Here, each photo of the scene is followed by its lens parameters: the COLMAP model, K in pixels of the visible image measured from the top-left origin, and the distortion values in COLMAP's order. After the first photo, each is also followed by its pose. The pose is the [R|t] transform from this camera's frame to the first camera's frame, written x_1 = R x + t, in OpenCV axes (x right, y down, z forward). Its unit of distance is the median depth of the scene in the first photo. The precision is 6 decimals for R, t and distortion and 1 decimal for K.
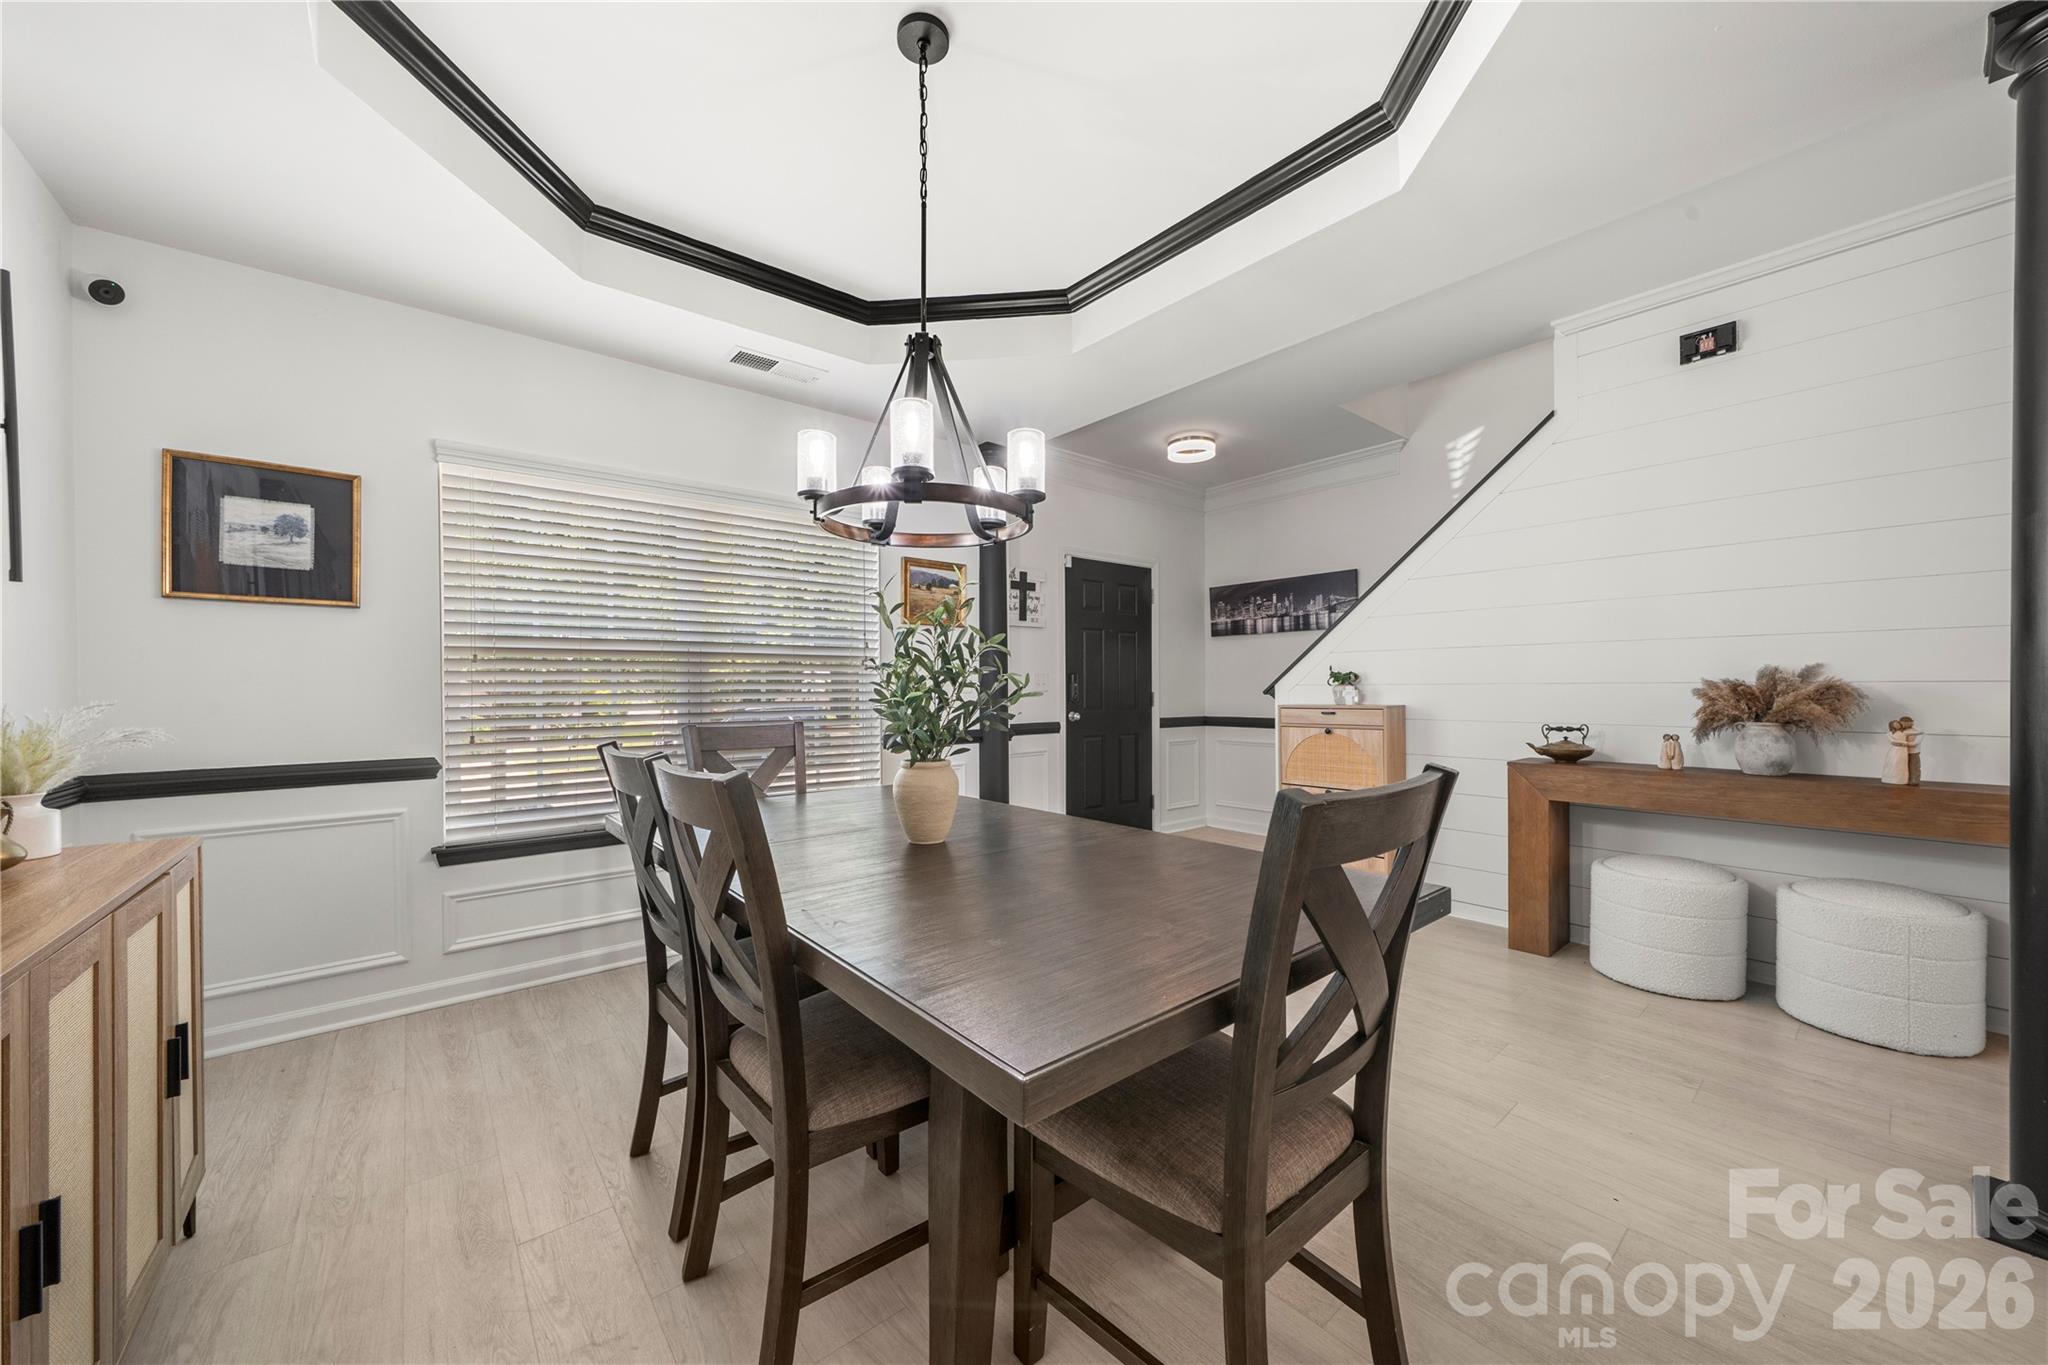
lens RADIAL K [[757.8, 0, 1031.4], [0, 757.8, 695.3], [0, 0, 1]] dist [-0.000132, -0.002169]
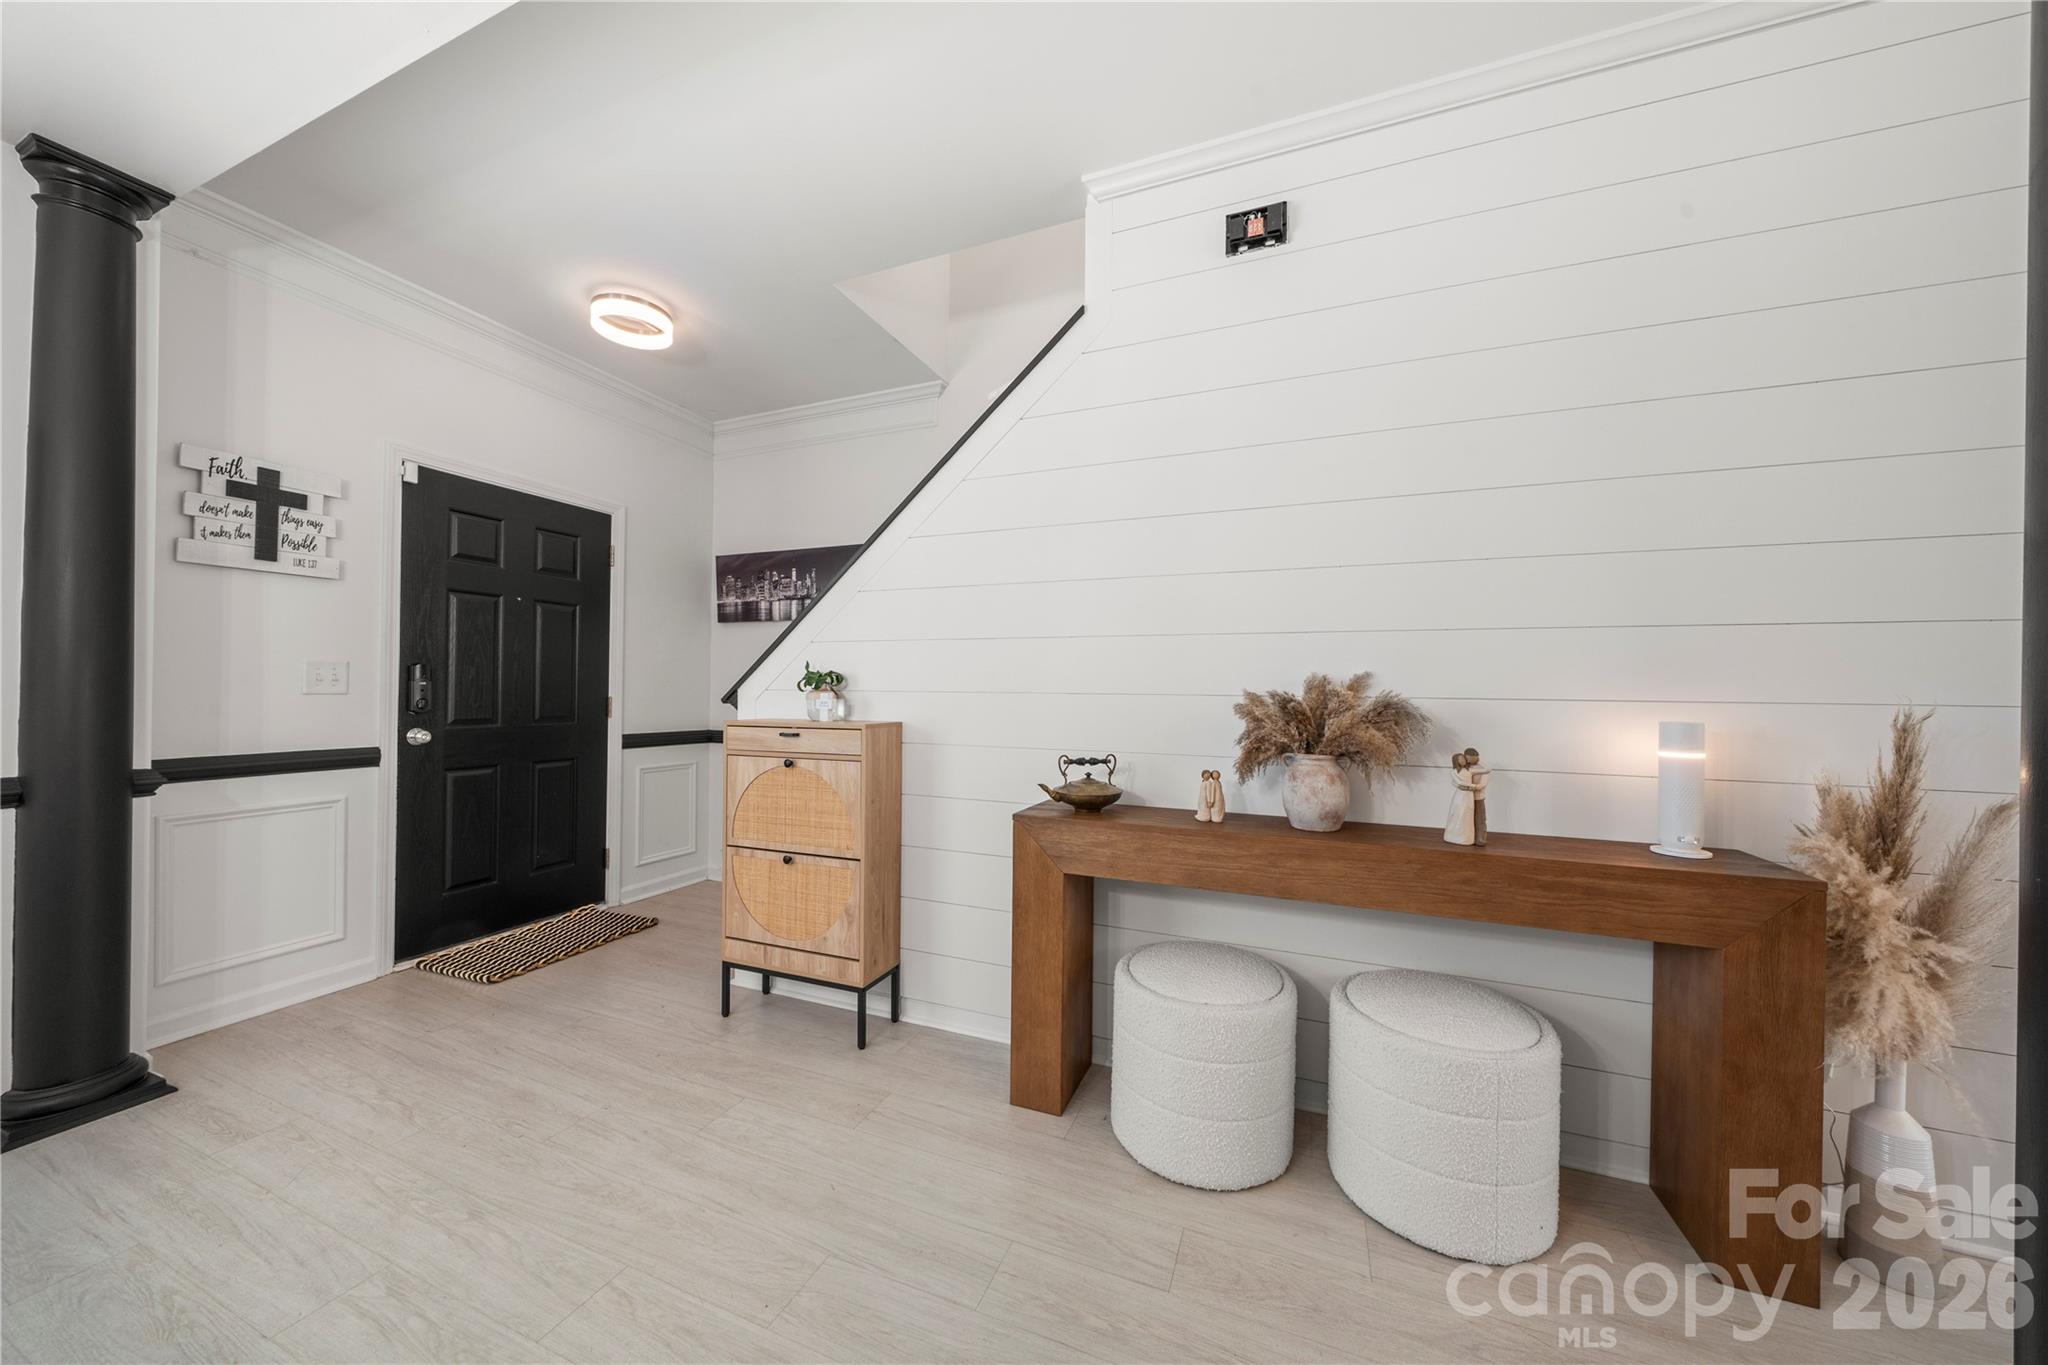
lens RADIAL K [[705.1, 0, 1040.3], [0, 705.1, 693.9], [0, 0, 1]] dist [-0.009207, 0.000296]
pose [[0.887288, 0.016553, 0.460918, 0.317833], [-0.013120, 0.999857, -0.010651, -0.007209], [-0.461028, 0.003403, 0.887379, 0.389277]]
